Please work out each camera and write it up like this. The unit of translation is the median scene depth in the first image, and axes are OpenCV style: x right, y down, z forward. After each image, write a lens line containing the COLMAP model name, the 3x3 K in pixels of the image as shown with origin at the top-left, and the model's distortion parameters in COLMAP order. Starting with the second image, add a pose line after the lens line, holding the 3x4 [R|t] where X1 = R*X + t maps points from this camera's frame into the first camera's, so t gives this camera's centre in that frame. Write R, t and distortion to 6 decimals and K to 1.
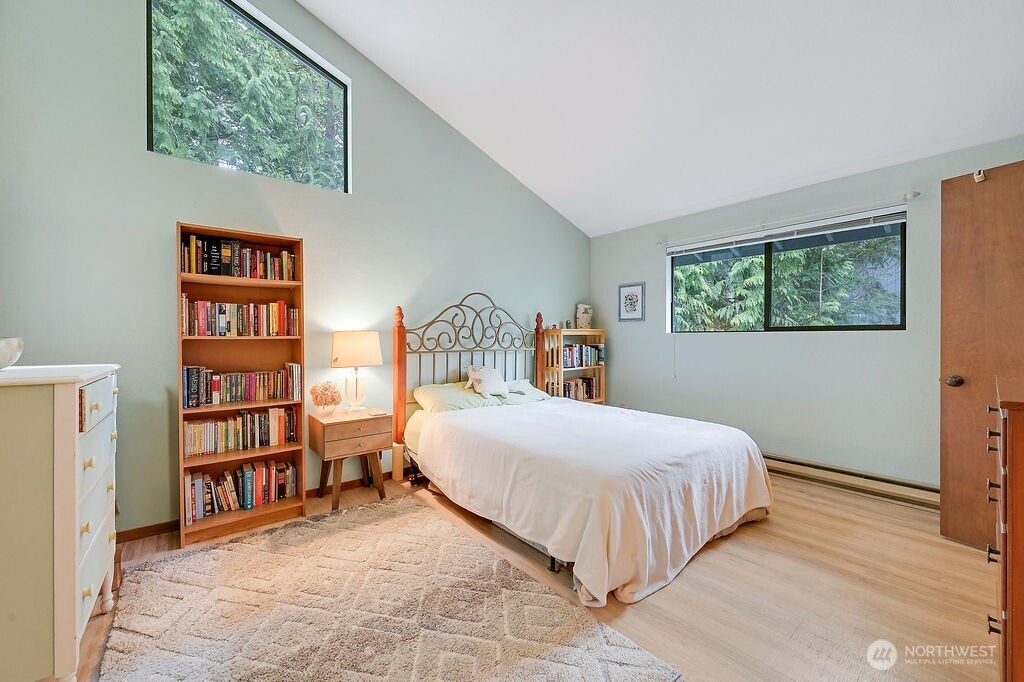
lens RADIAL K [[422.6, 0, 512.0], [0, 422.6, 341.0], [0, 0, 1]] dist [0.001177, -0.000146]
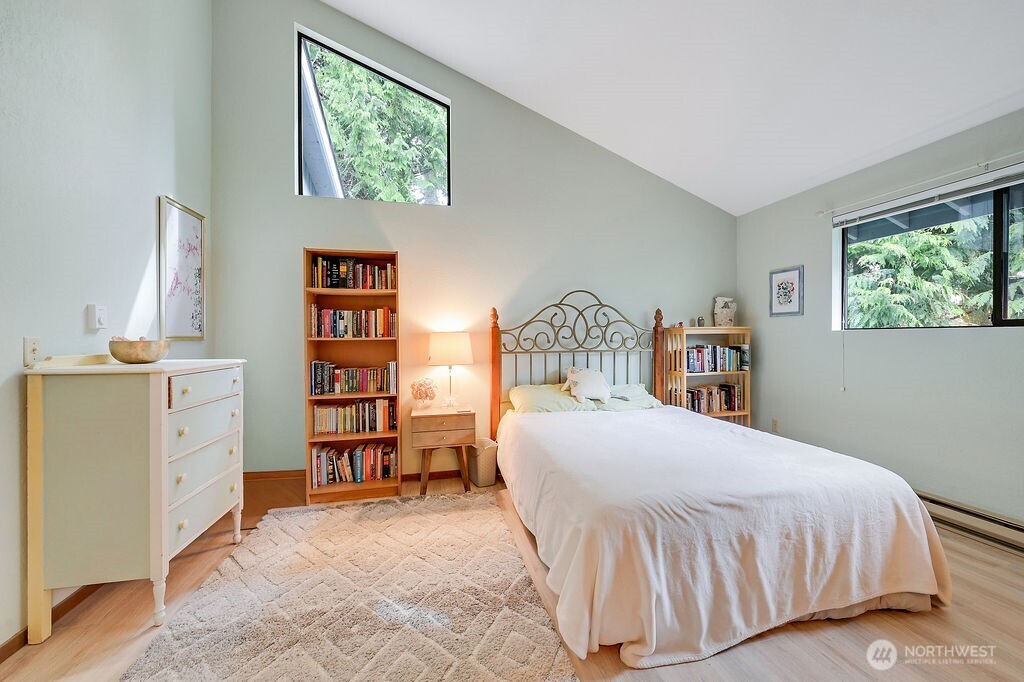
lens RADIAL K [[422.6, 0, 512.0], [0, 422.6, 341.0], [0, 0, 1]] dist [0.001177, -0.000146]
pose [[0.899507, -0.000160, -0.436905, 0.261158], [0.001058, 0.999998, 0.001812, -0.003210], [0.436904, -0.002092, 0.899506, 0.106415]]
